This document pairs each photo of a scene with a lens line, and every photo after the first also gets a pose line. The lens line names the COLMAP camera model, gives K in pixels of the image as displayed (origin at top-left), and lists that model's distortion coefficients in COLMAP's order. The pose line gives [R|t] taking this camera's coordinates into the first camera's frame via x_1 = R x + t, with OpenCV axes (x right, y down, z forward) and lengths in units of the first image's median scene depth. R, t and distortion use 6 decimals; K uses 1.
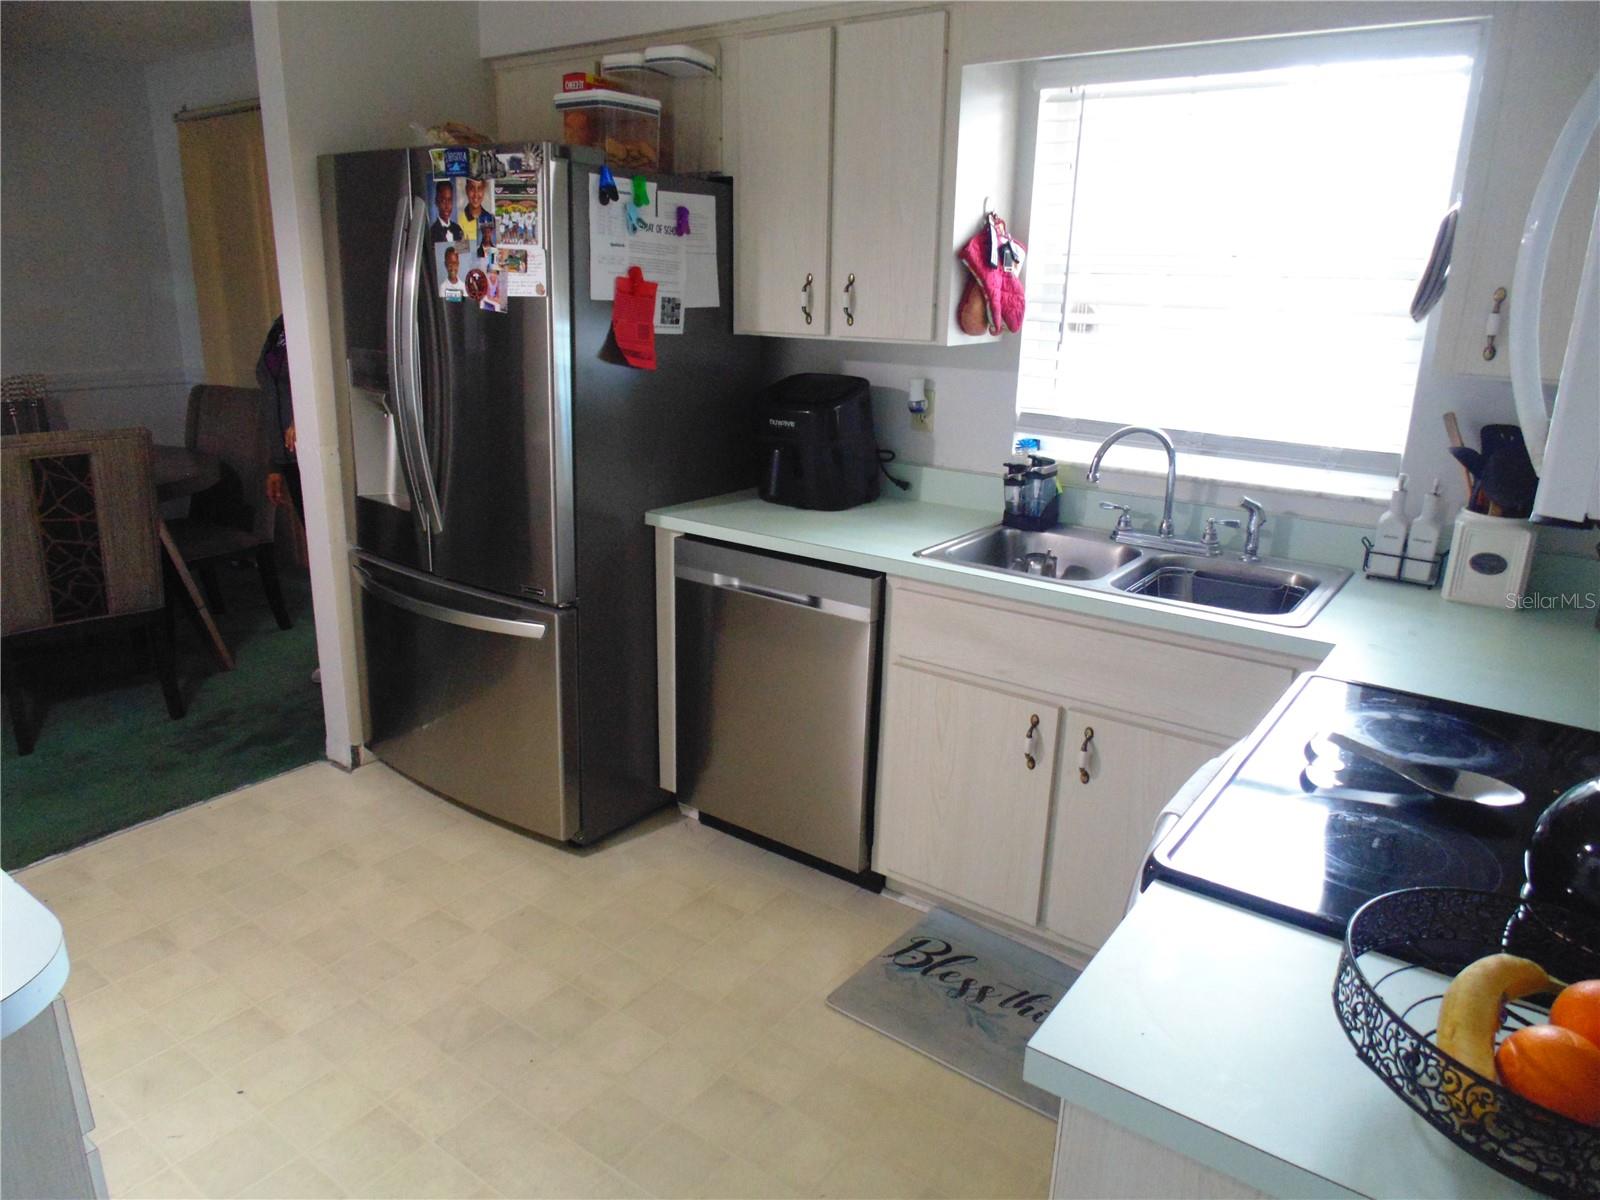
lens RADIAL K [[1068.2, 0, 800.9], [0, 1068.2, 599.8], [0, 0, 1]] dist [-0.029831, 0.002214]
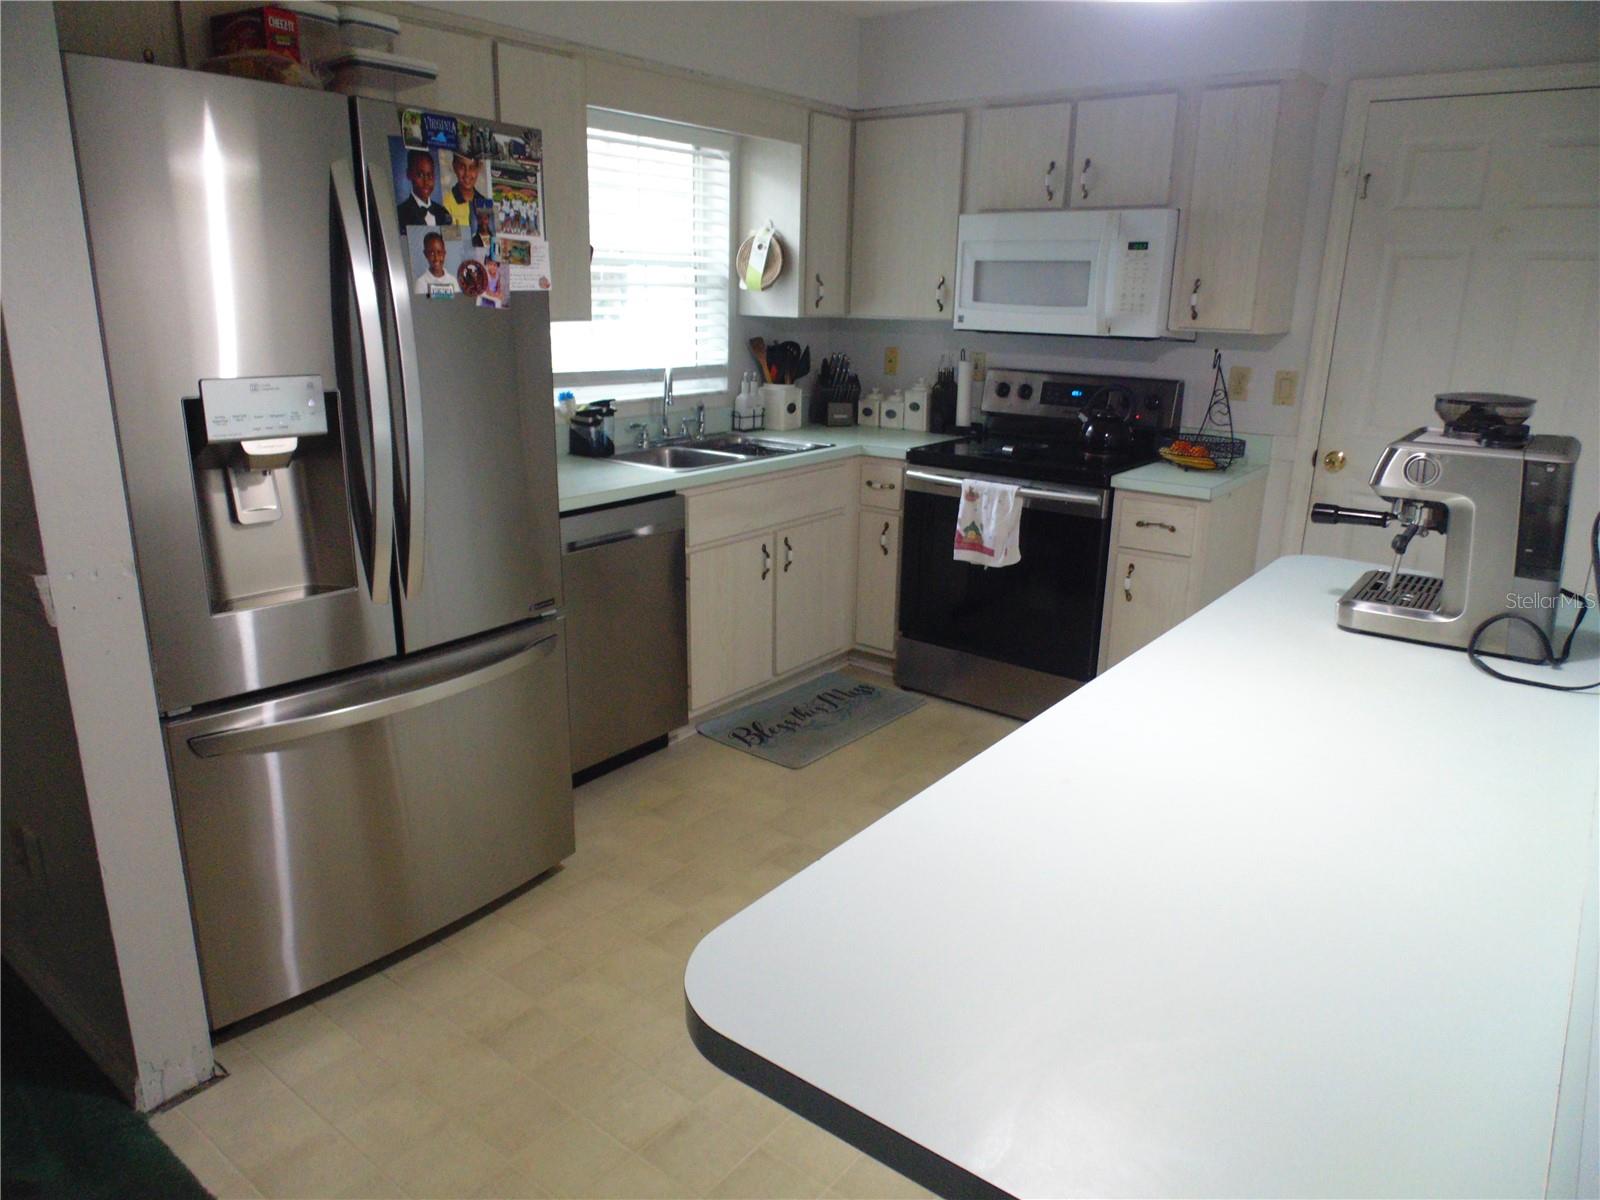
lens RADIAL K [[1068.2, 0, 807.8], [0, 1068.2, 602.7], [0, 0, 1]] dist [-0.029831, 0.002214]
pose [[0.028496, -0.304035, 0.952235, -1.219209], [0.268623, 0.919909, 0.285675, -0.230710], [-0.962824, 0.247651, 0.107885, 0.719646]]
